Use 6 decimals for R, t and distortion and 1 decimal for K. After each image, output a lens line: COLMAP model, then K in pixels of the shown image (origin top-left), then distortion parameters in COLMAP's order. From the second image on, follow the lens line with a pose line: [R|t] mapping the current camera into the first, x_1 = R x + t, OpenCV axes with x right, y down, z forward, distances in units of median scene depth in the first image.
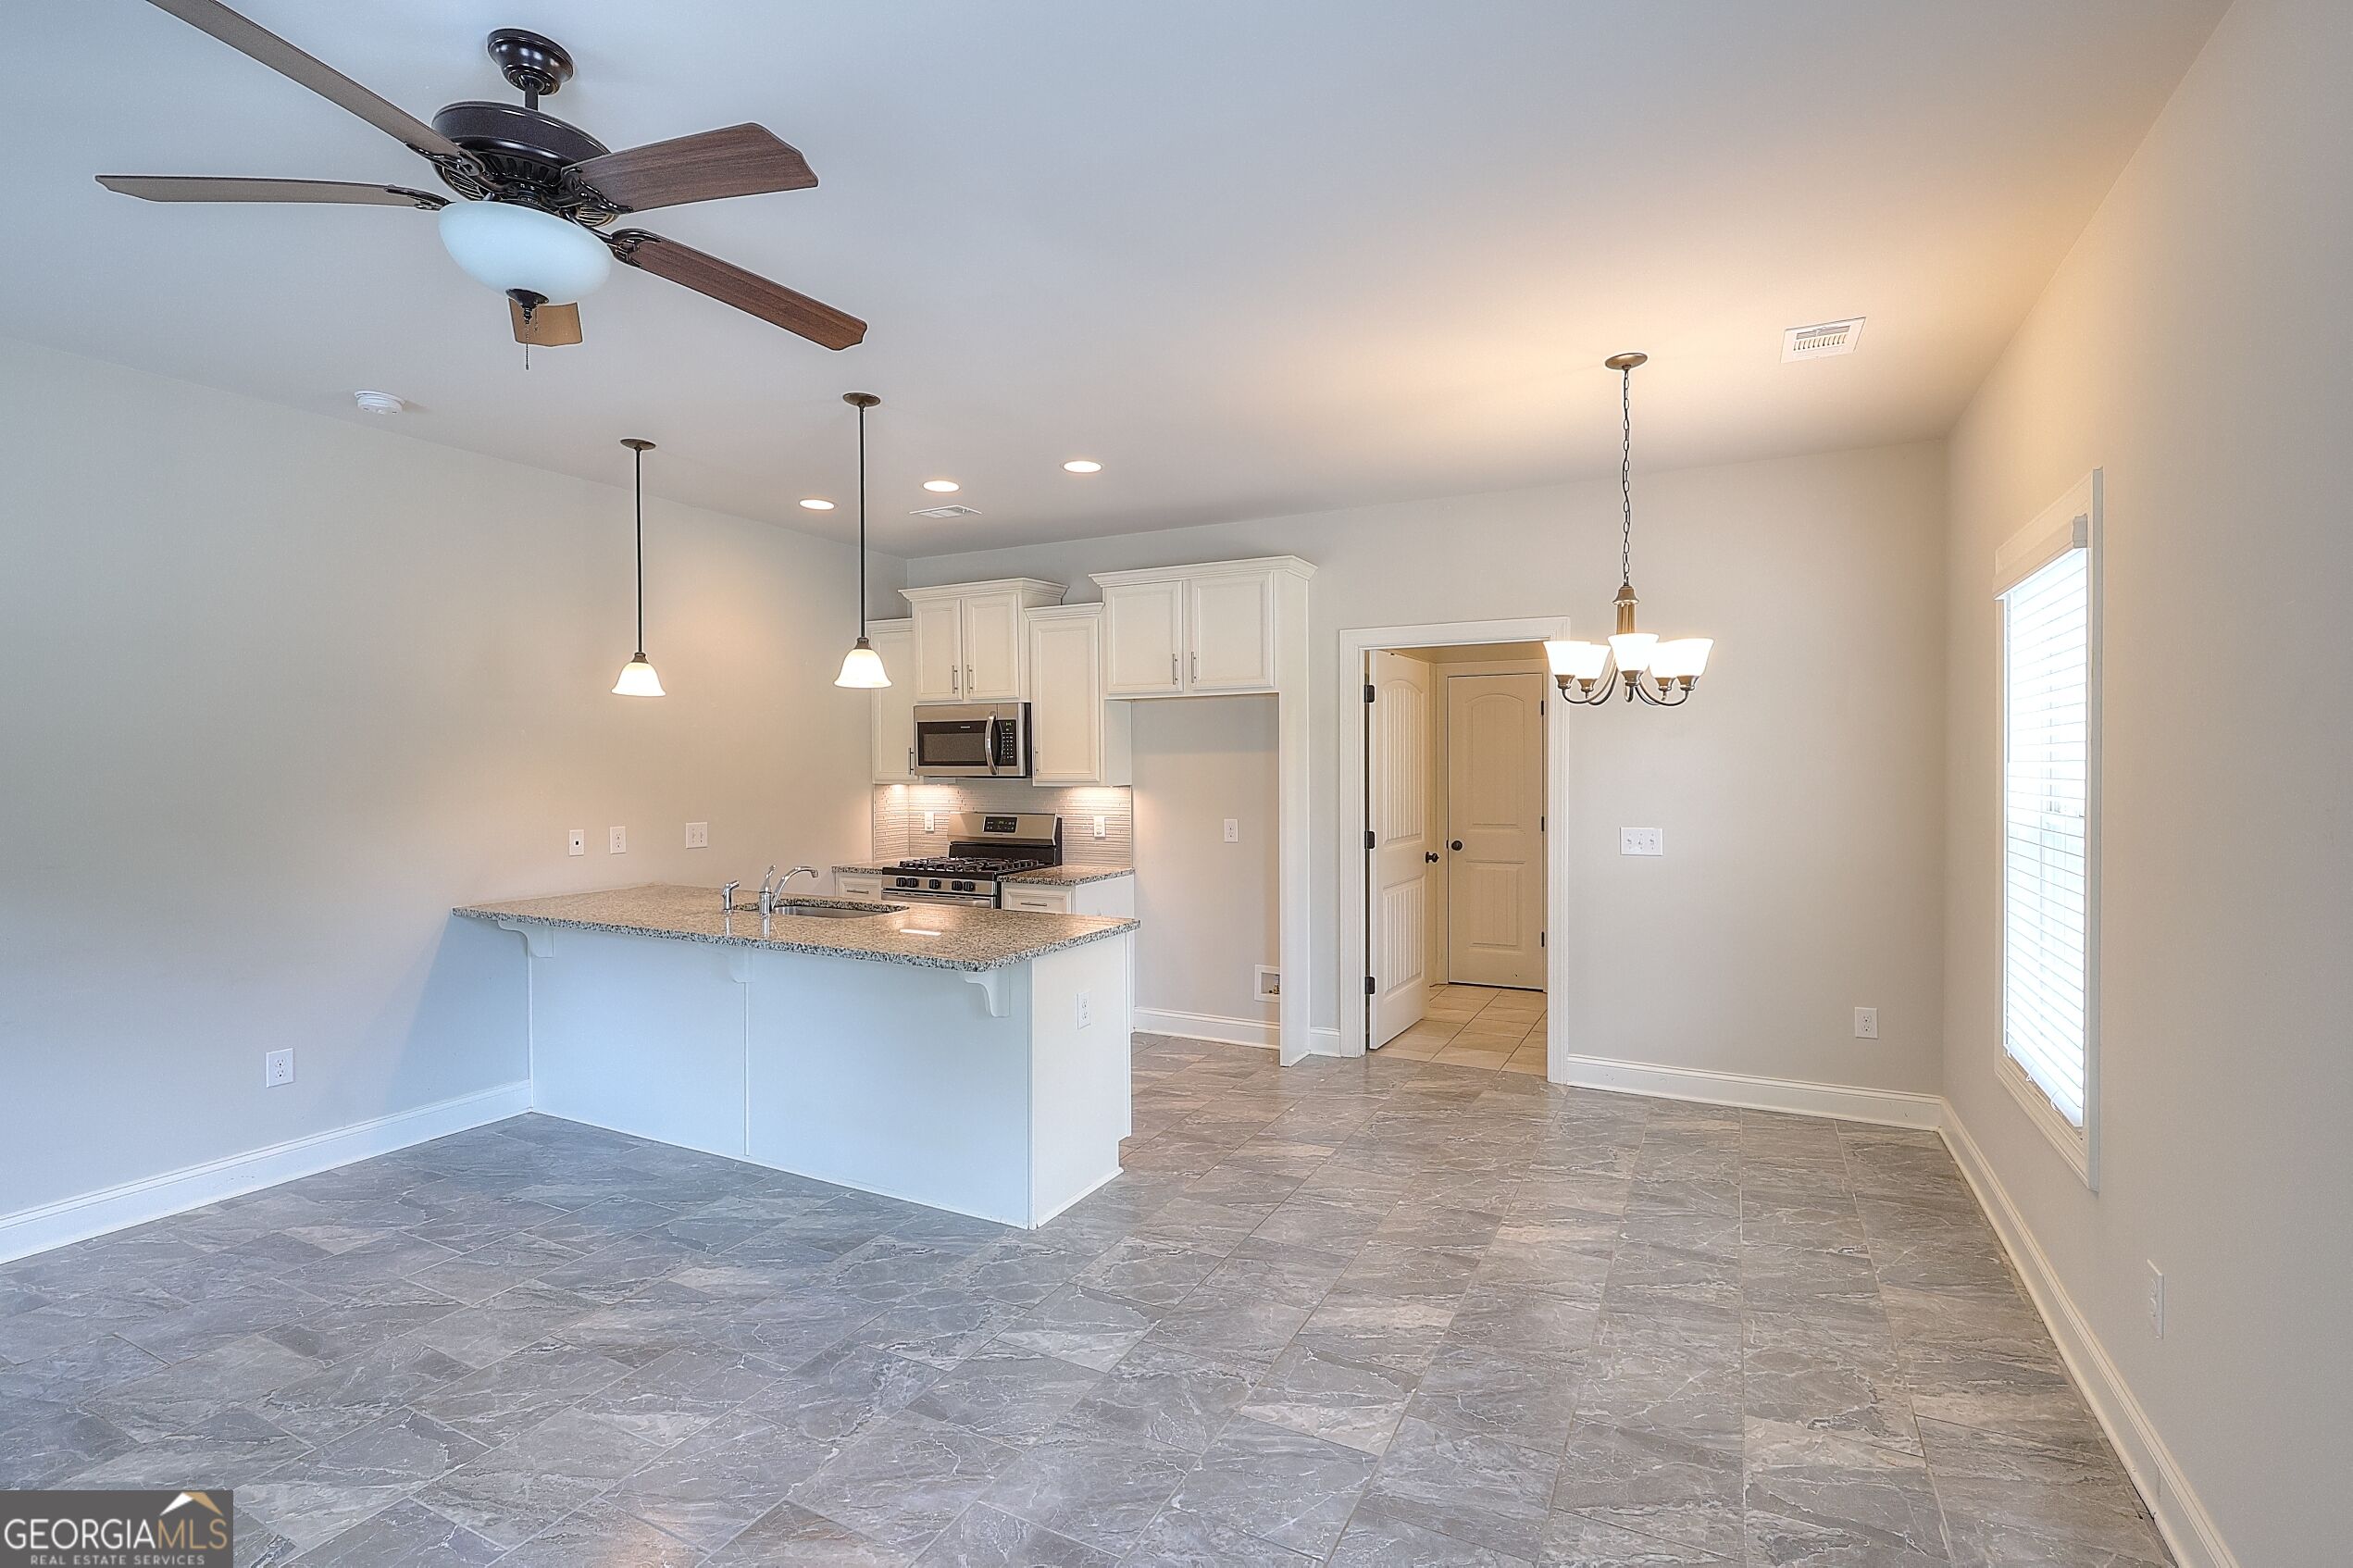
lens RADIAL K [[1084.5, 0, 1177.6], [0, 1084.5, 776.1], [0, 0, 1]] dist [-0.004988, 0.002628]
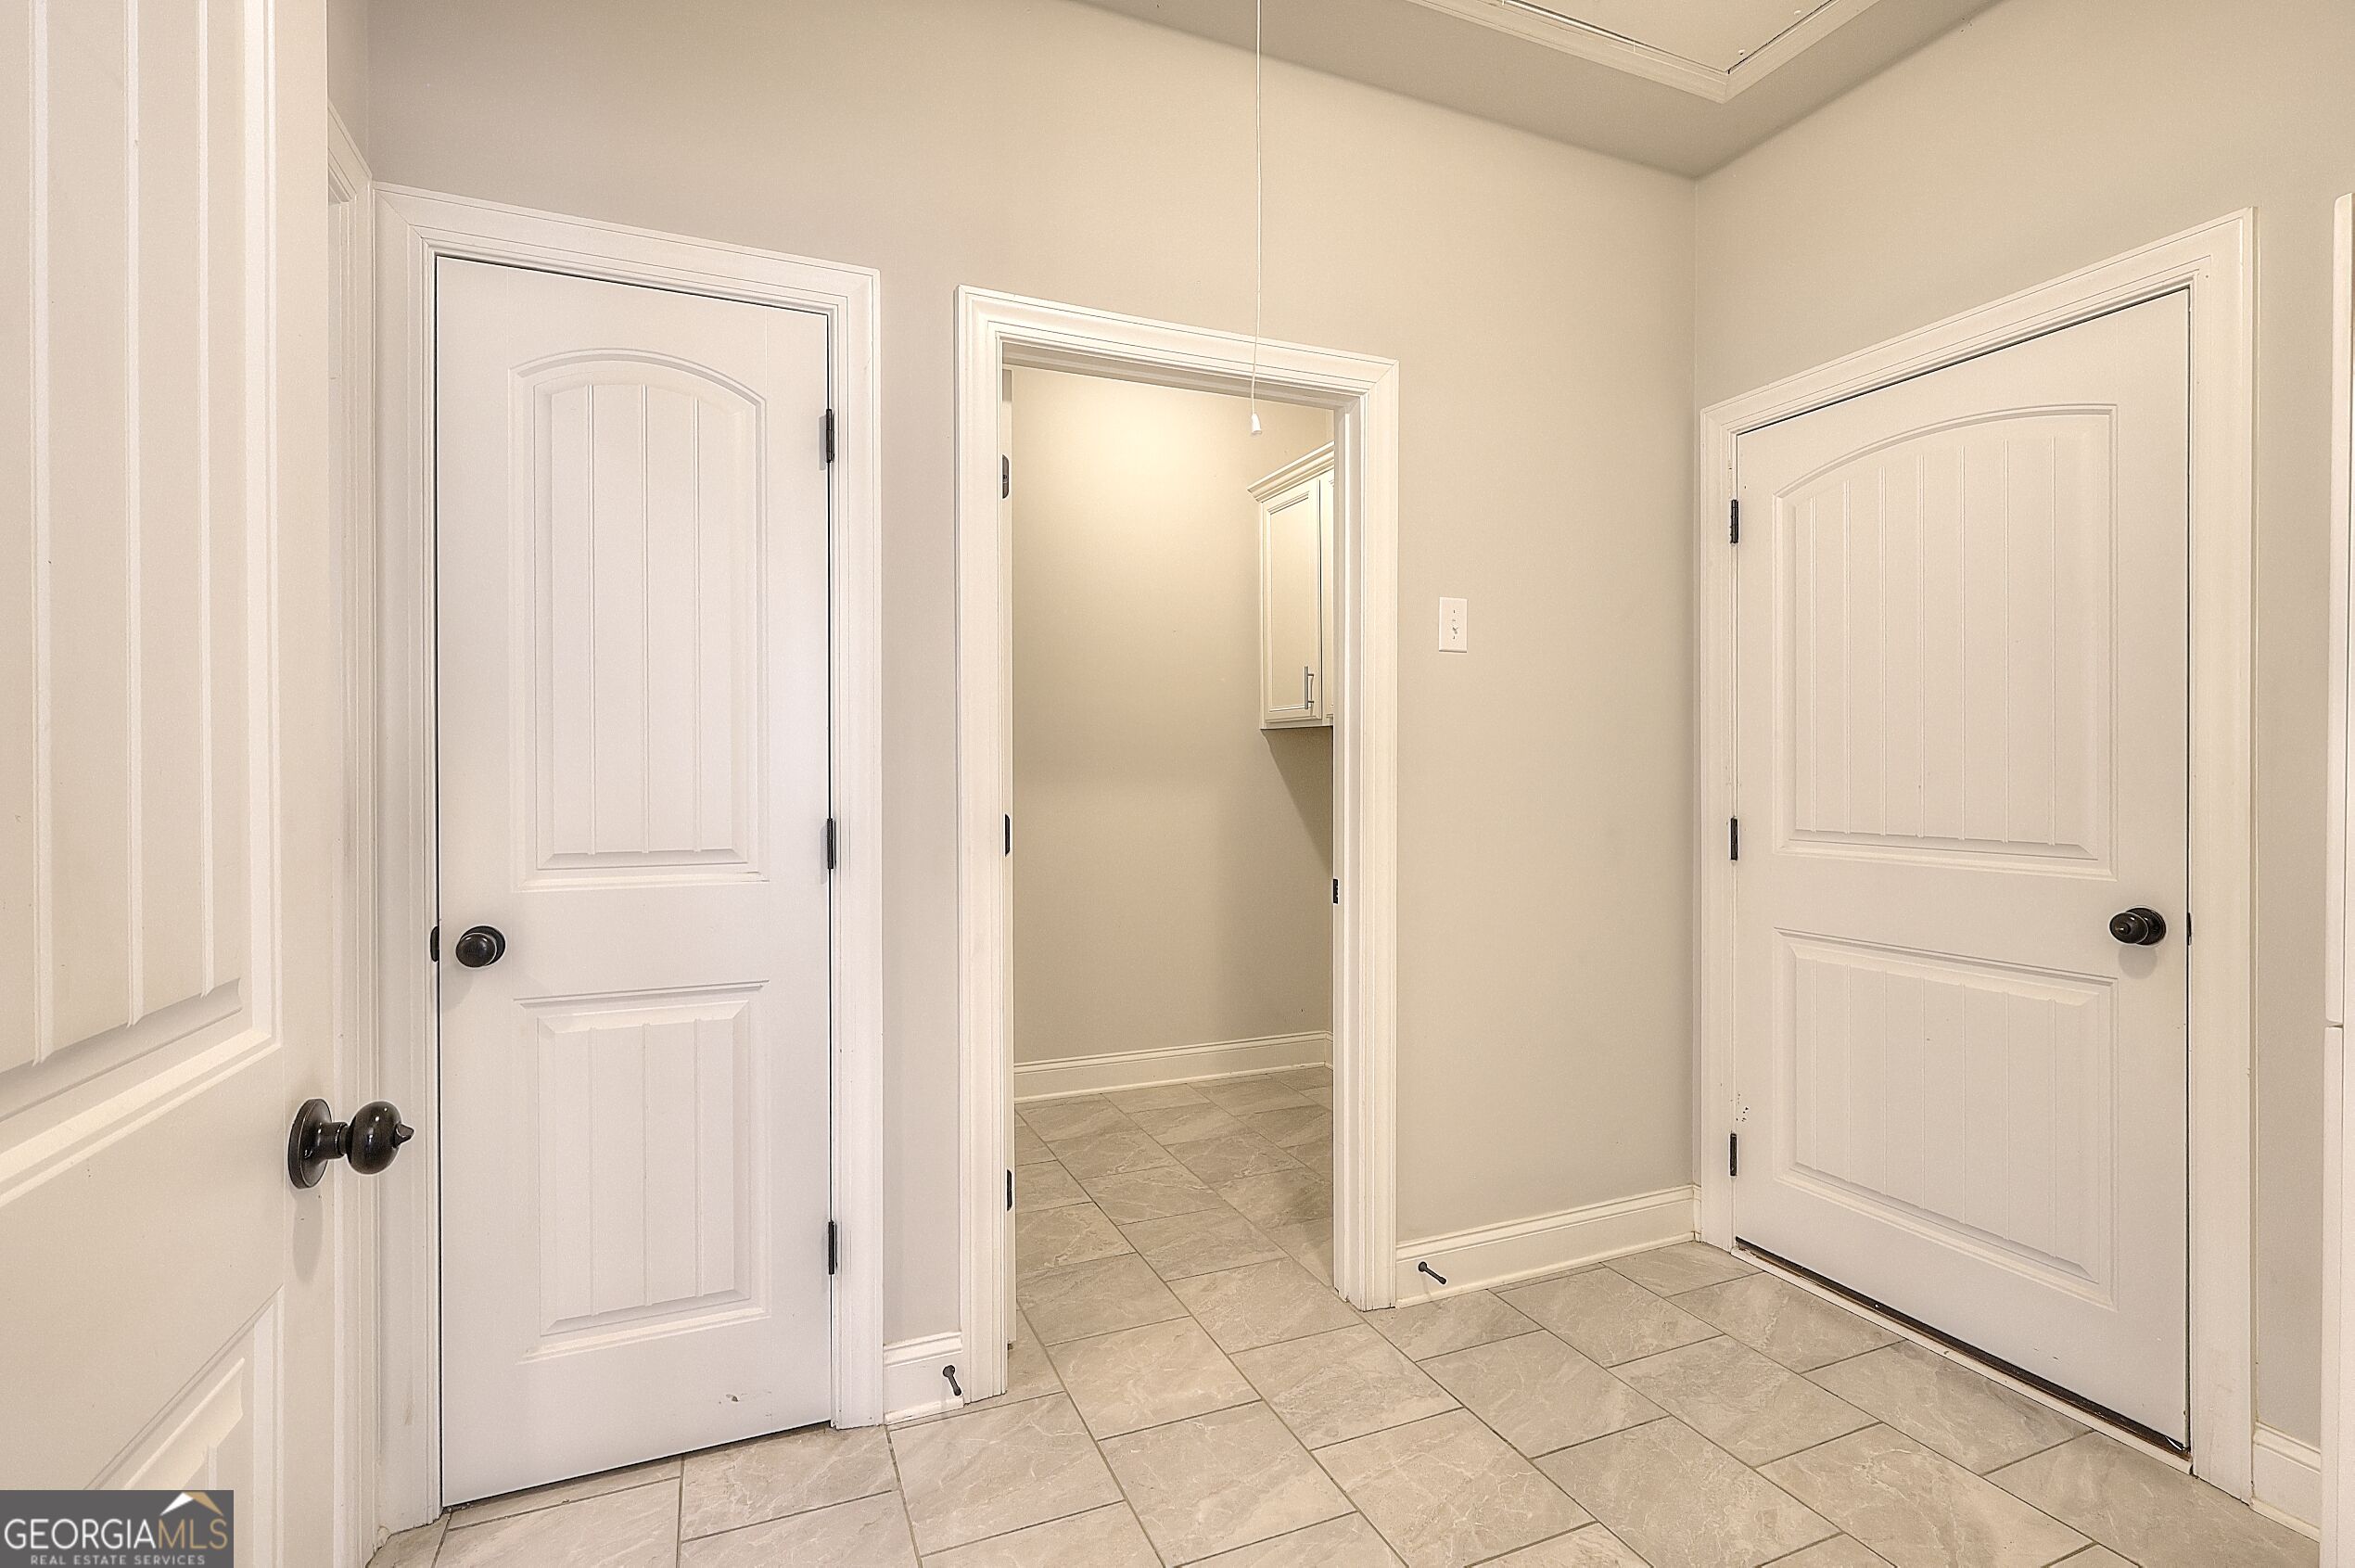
lens RADIAL K [[1083.0, 0, 1177.6], [0, 1083.0, 768.8], [0, 0, 1]] dist [-0.001613, 0.002598]
pose [[0.640617, -0.000413, 0.767860, 0.384546], [0.004123, 0.999987, -0.002902, 0.056493], [-0.767849, 0.005025, 0.640611, 1.627613]]
